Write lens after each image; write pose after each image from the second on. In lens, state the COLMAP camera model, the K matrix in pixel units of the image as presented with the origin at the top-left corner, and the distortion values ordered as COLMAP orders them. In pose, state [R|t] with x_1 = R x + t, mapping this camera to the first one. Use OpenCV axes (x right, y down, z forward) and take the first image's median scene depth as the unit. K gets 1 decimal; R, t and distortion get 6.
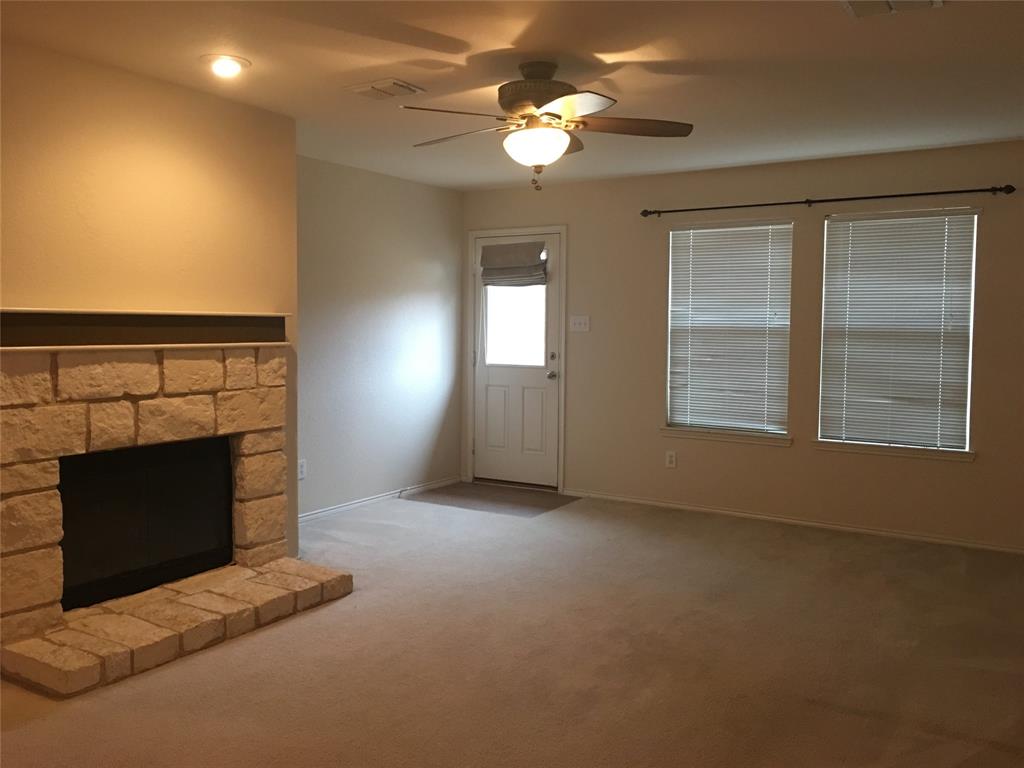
lens RADIAL K [[865.3, 0, 514.8], [0, 865.3, 373.8], [0, 0, 1]] dist [0.078591, -0.090410]
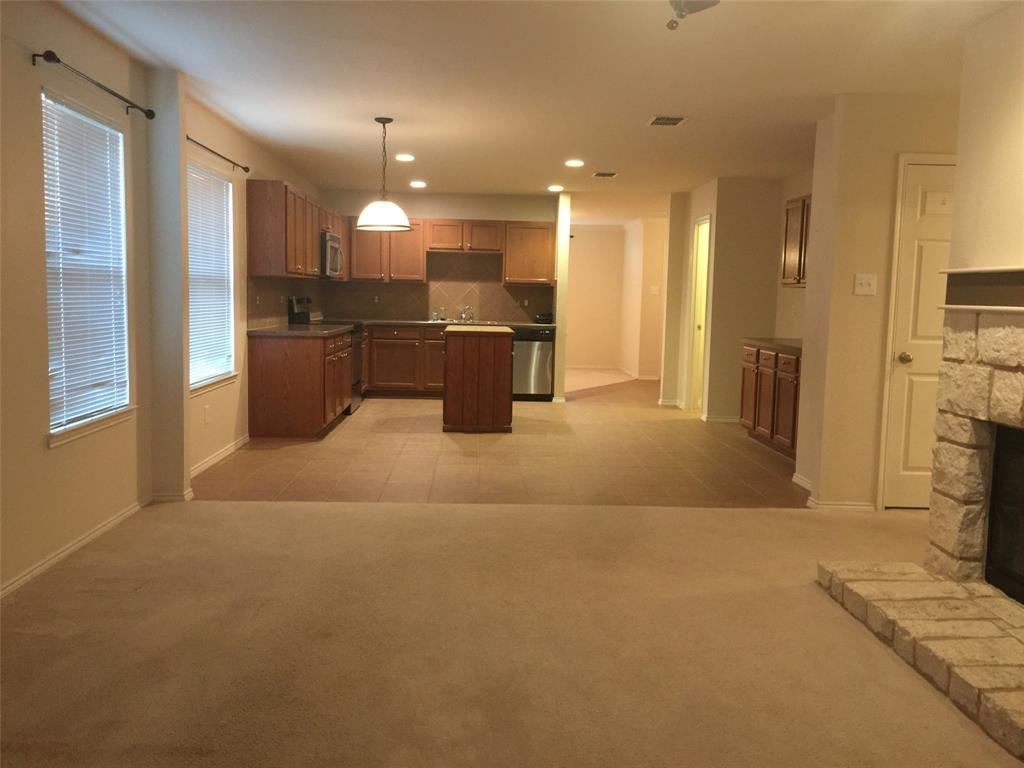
lens RADIAL K [[874.1, 0, 513.1], [0, 874.1, 375.3], [0, 0, 1]] dist [0.081889, -0.100311]
pose [[-0.826473, 0.023372, -0.562491, 0.404316], [-0.064567, 0.988610, 0.135946, -0.047275], [0.559262, 0.148674, -0.815550, 1.291073]]
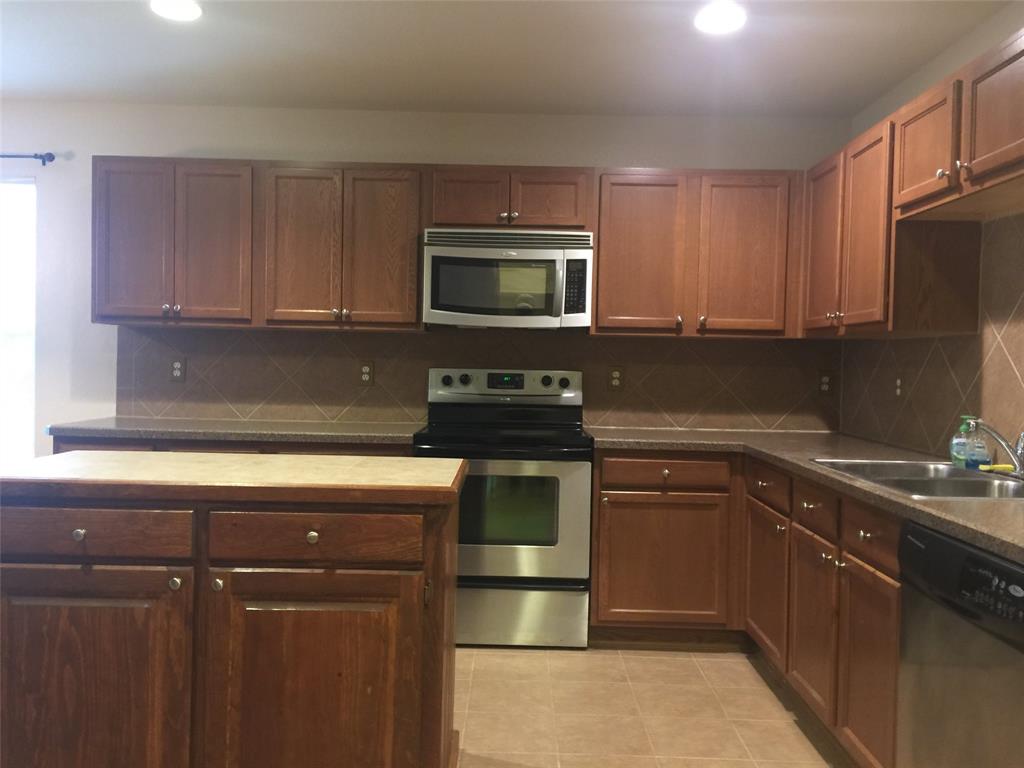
lens RADIAL K [[874.1, 0, 508.5], [0, 874.1, 379.1], [0, 0, 1]] dist [0.081889, -0.100311]
pose [[-0.518923, -0.039173, 0.853923, -1.259386], [0.024736, 0.997843, 0.060807, 0.035544], [-0.854463, 0.052677, -0.516834, -0.263992]]
